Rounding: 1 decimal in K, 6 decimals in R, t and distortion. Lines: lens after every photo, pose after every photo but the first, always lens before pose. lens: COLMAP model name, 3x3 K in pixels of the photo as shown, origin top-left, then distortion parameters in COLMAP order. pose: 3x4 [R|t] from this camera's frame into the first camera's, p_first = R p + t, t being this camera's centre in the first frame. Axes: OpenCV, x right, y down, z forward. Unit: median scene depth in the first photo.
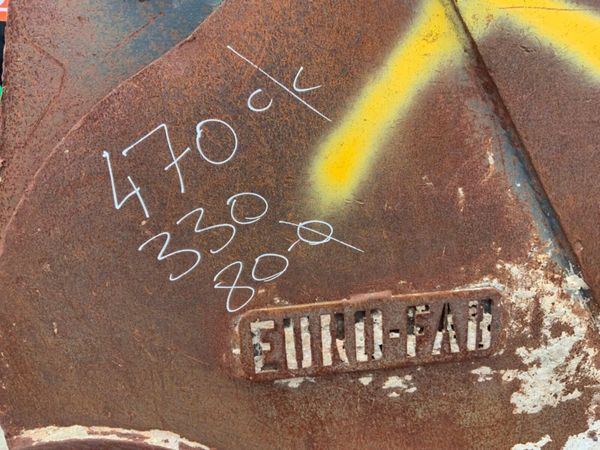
lens RADIAL K [[500.7, 0, 300.1], [0, 500.7, 225.3], [0, 0, 1]] dist [0.073421, -0.139387]
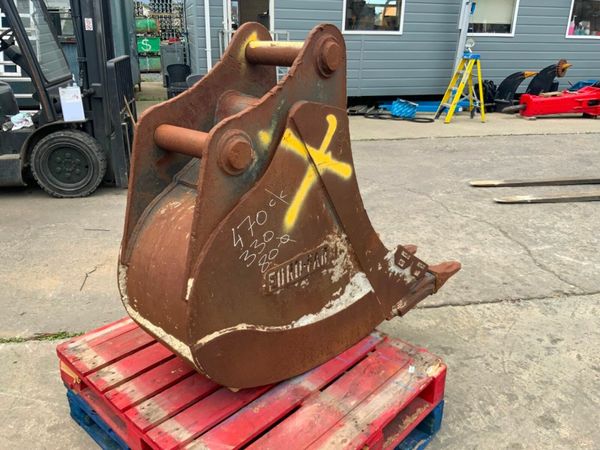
lens RADIAL K [[500.7, 0, 297.4], [0, 500.7, 224.7], [0, 0, 1]] dist [0.073421, -0.139387]
pose [[0.769192, -0.207180, 0.604499, -1.622915], [0.173634, 0.978154, 0.114304, -0.380311], [-0.614975, 0.017040, 0.788362, -1.361861]]
